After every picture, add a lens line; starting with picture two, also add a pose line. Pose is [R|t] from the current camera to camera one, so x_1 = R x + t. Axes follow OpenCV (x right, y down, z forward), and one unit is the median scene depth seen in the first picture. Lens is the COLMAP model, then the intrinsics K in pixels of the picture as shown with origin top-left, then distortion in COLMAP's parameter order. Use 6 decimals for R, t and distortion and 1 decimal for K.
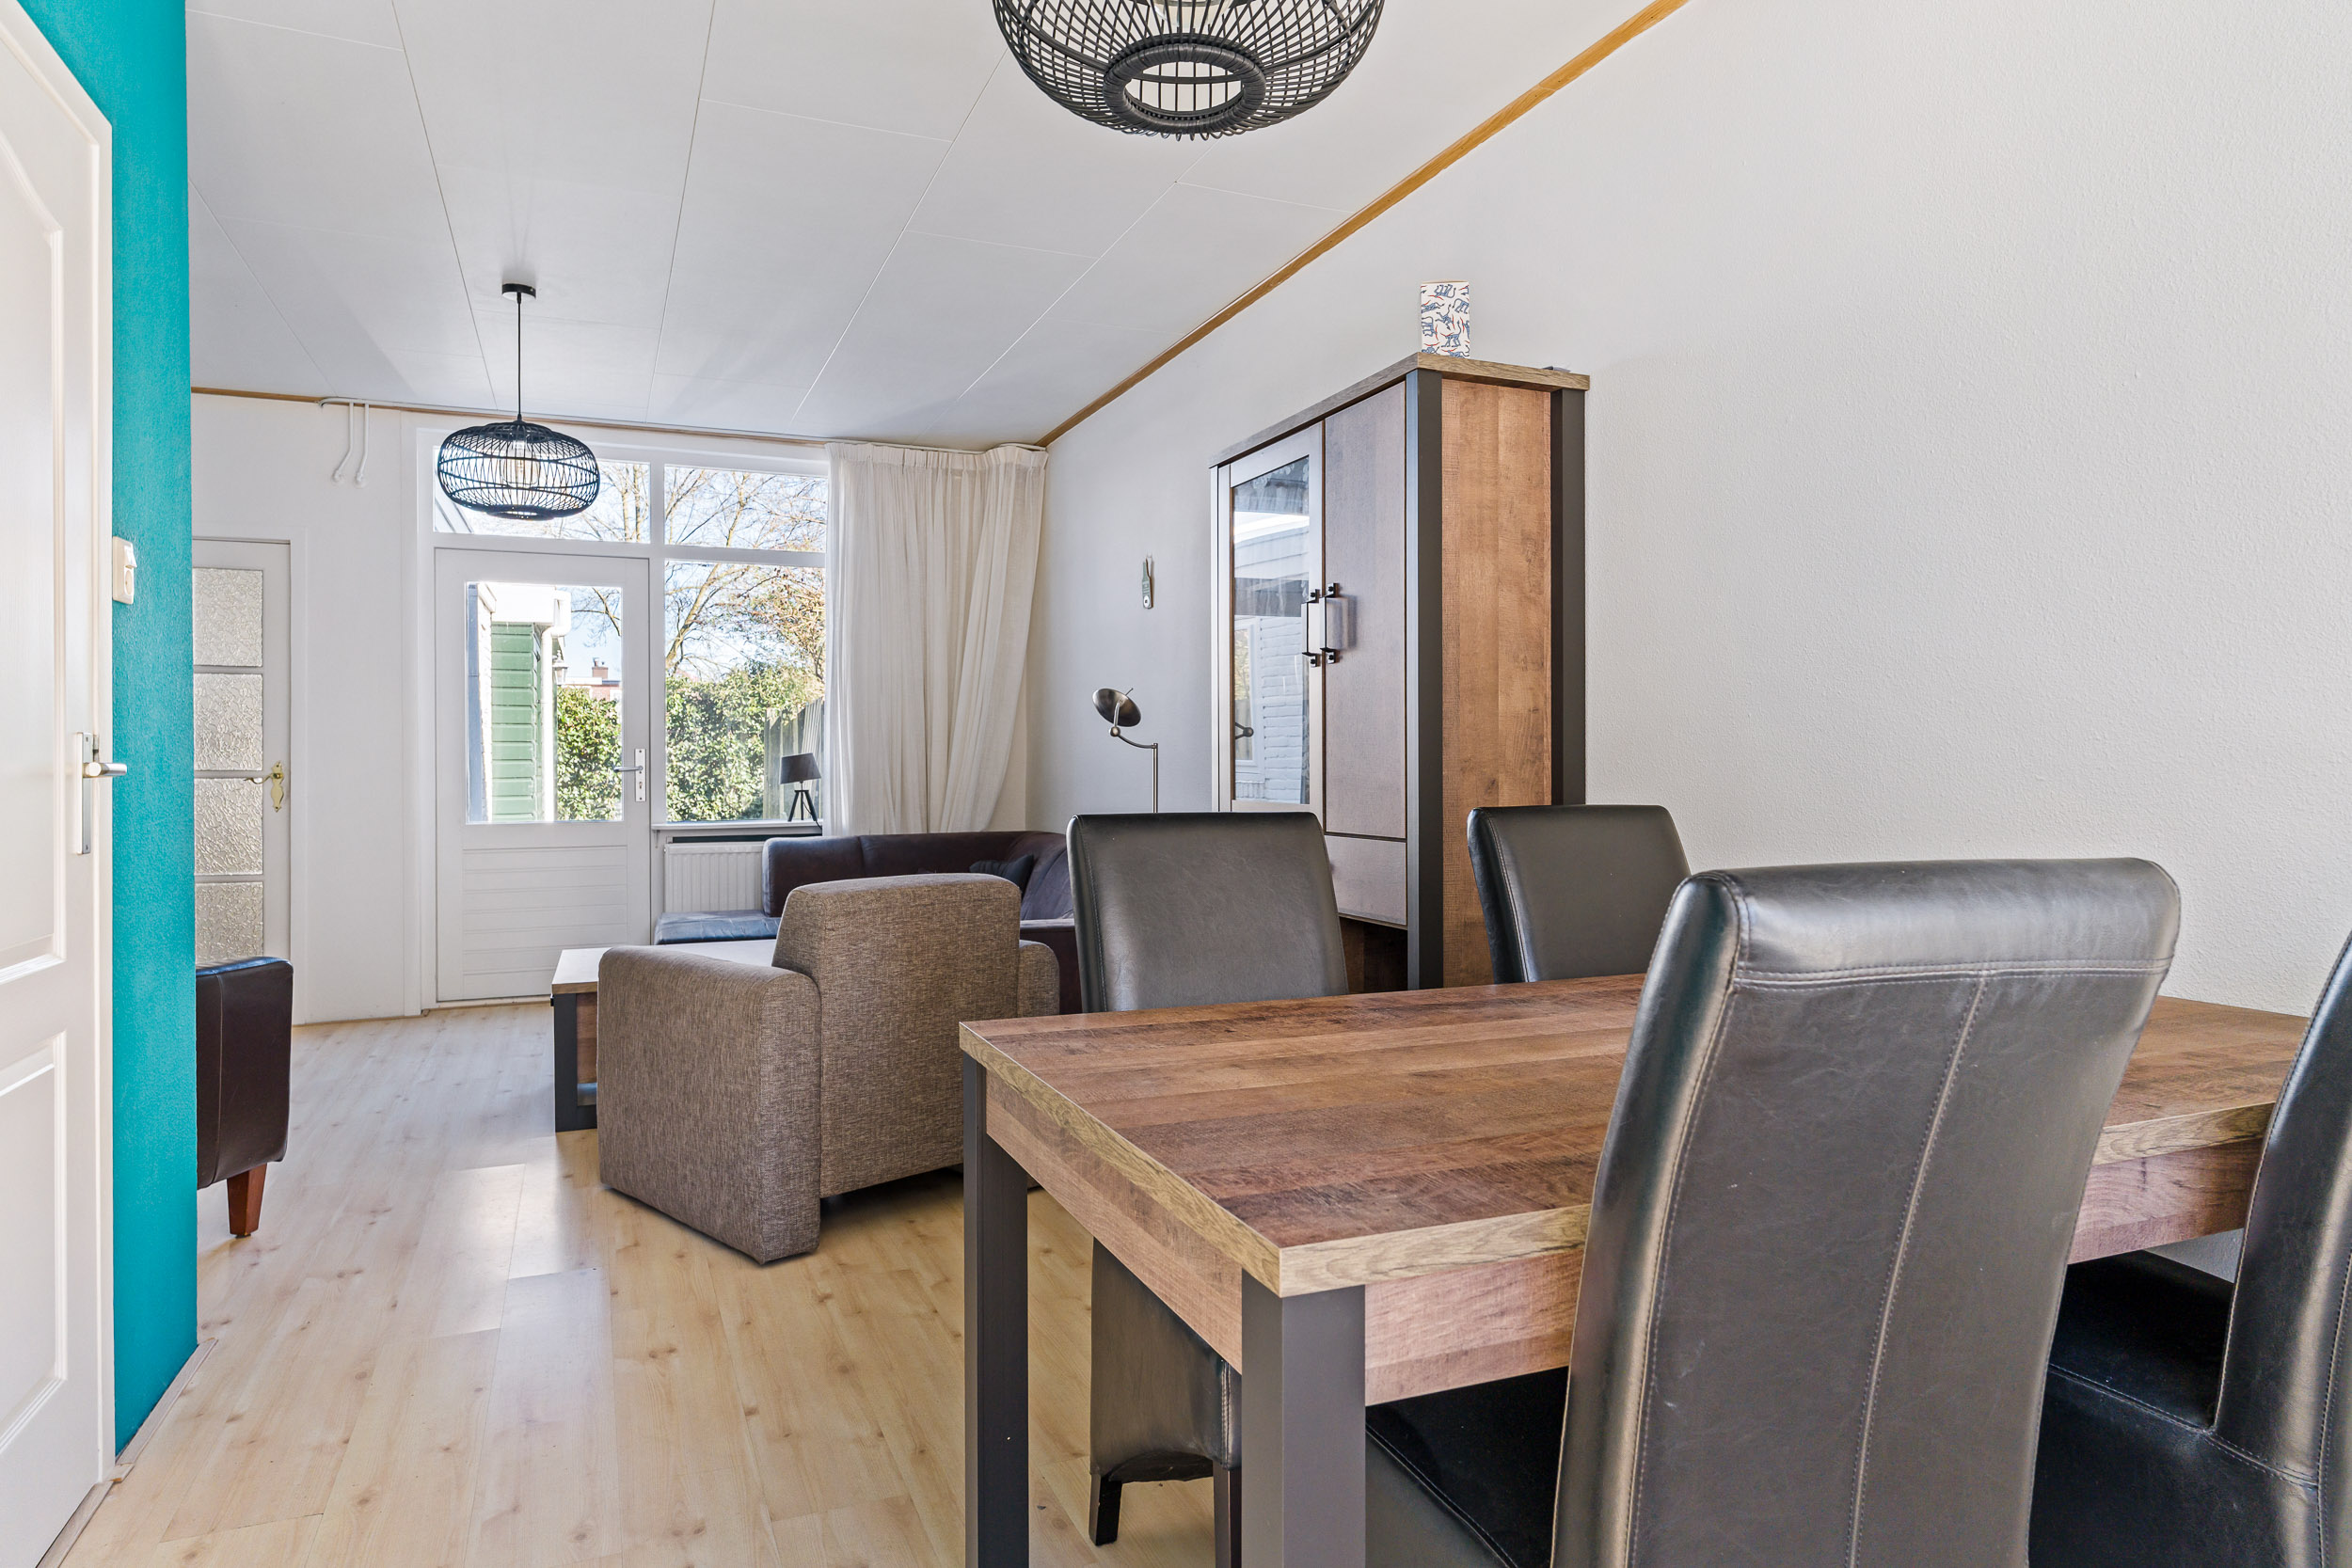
lens RADIAL K [[1412.8, 0, 1175.3], [0, 1412.8, 775.8], [0, 0, 1]] dist [0.009911, 0.000015]
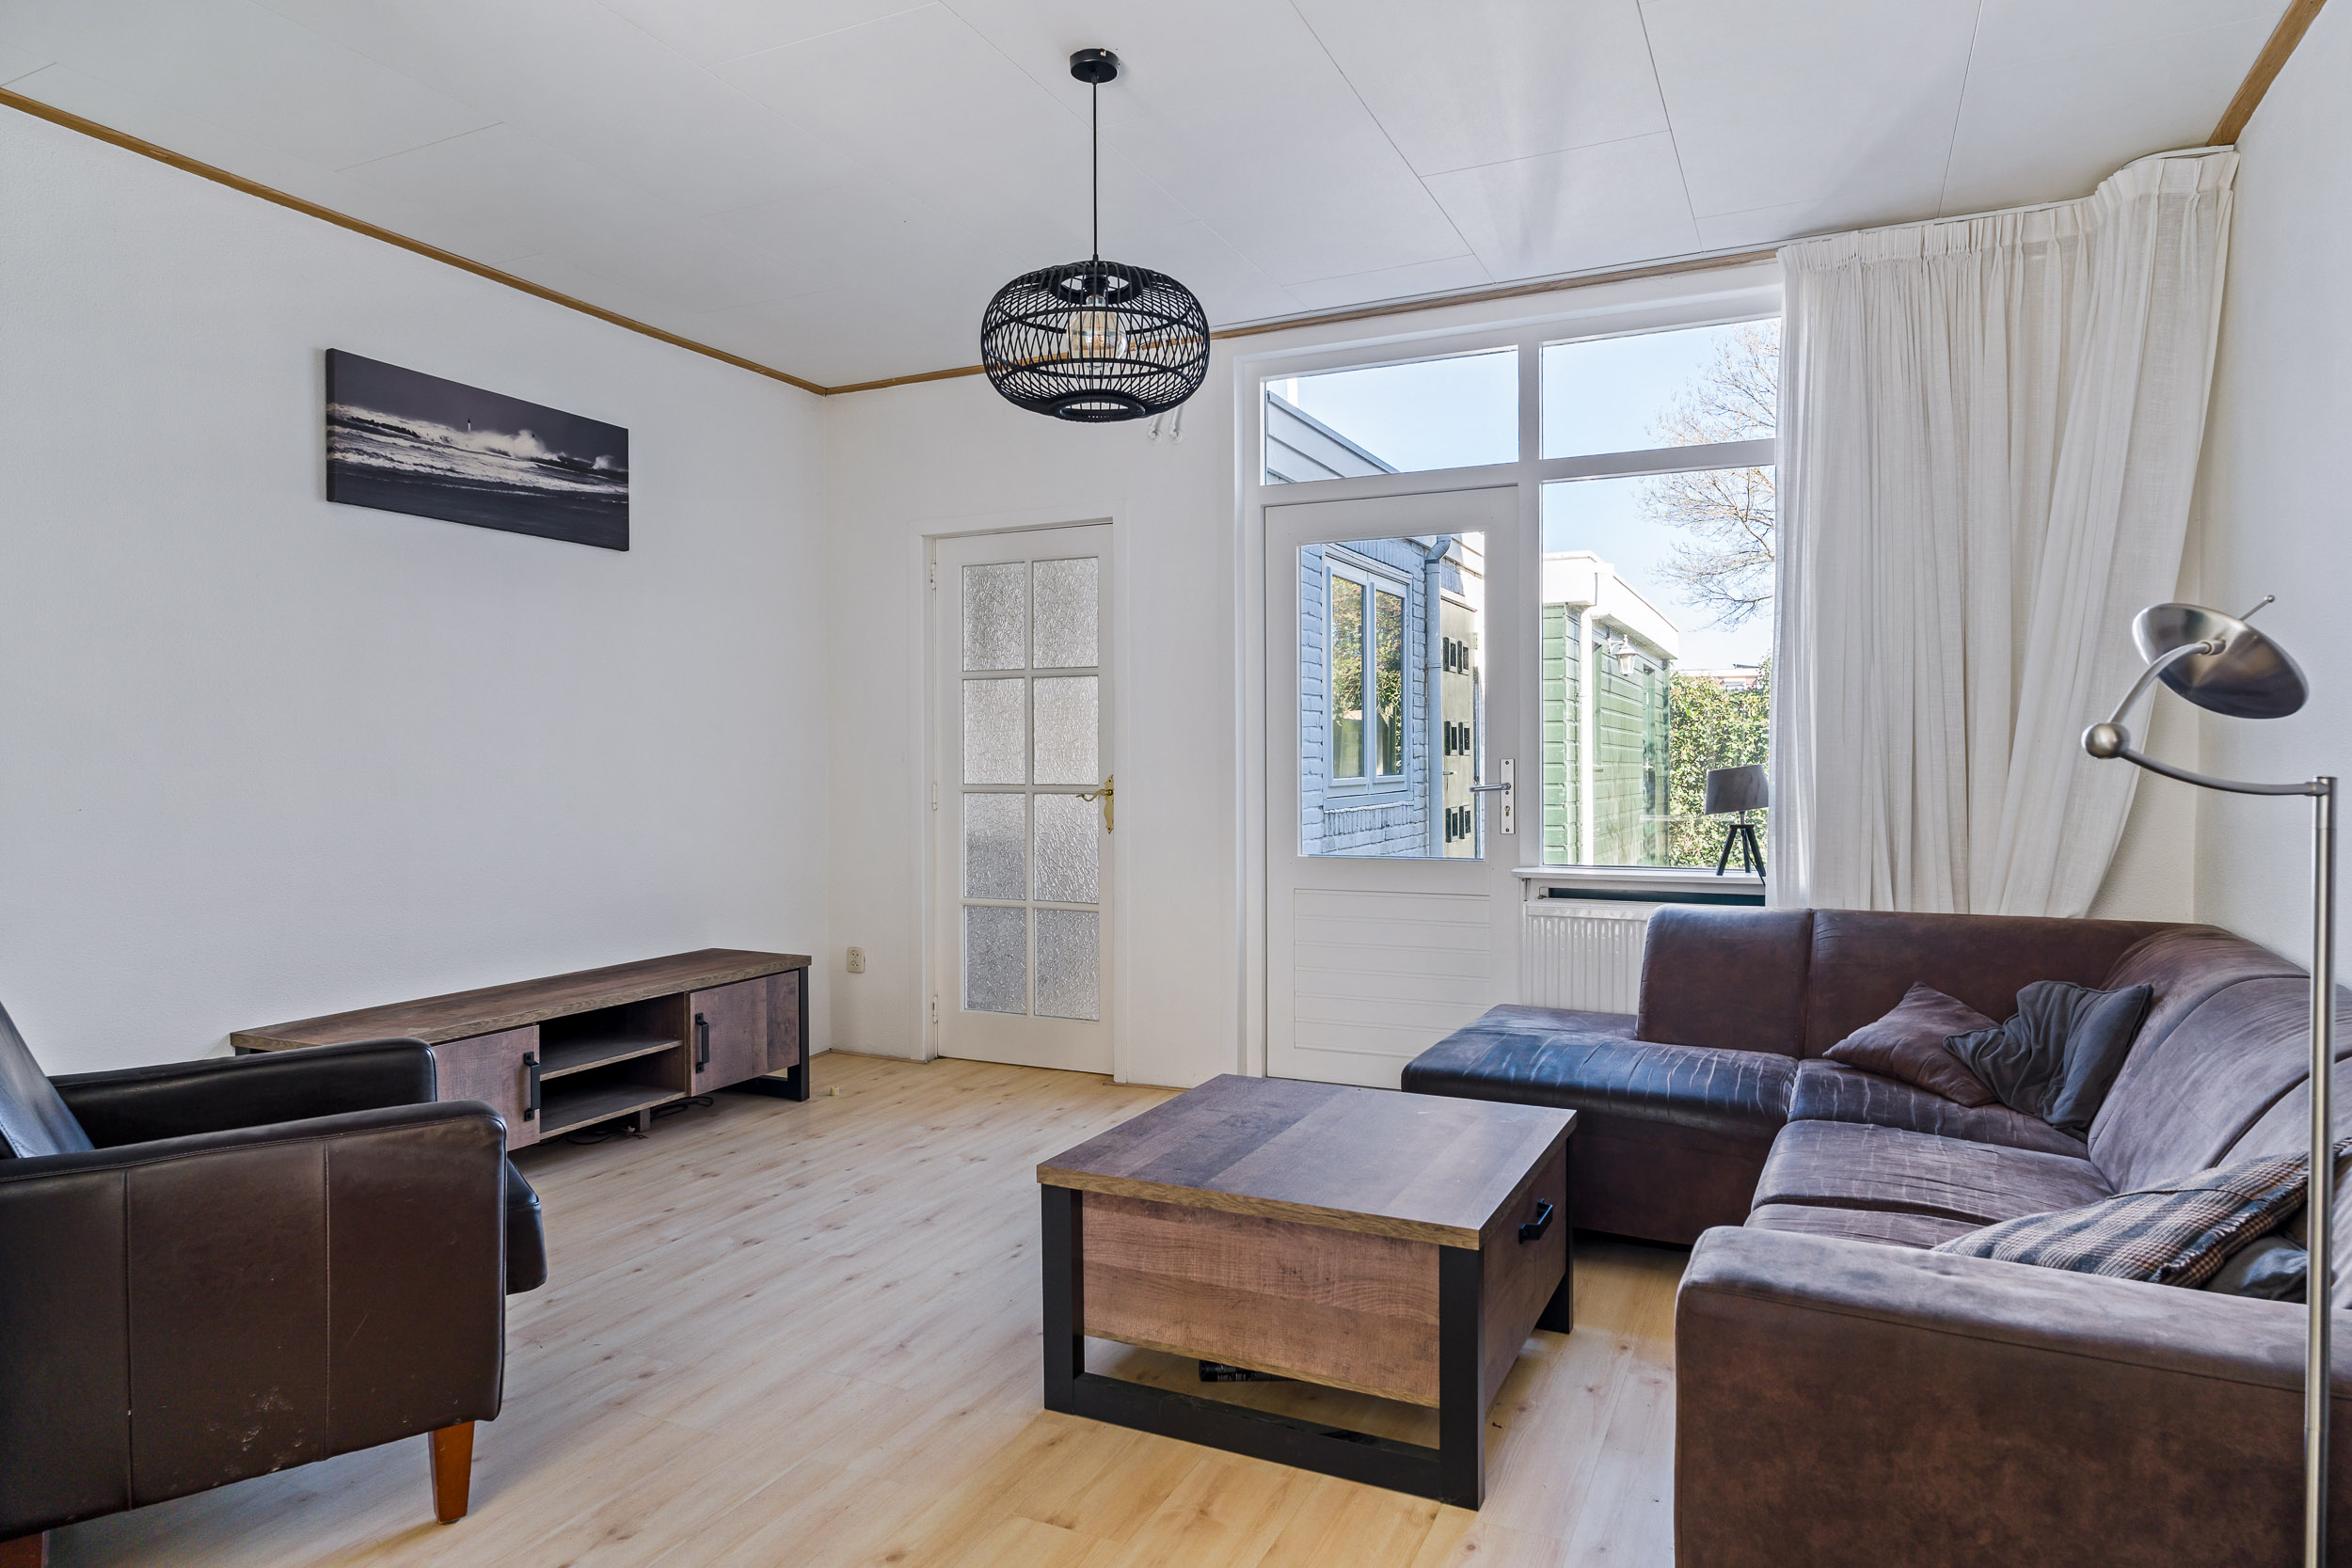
lens RADIAL K [[1412.8, 0, 1183.1], [0, 1412.8, 771.4], [0, 0, 1]] dist [0.009911, 0.000015]
pose [[0.672176, 0.009294, -0.740333, 0.030534], [-0.006476, 0.999957, 0.006673, -0.016376], [0.740363, 0.000309, 0.672207, 0.404350]]
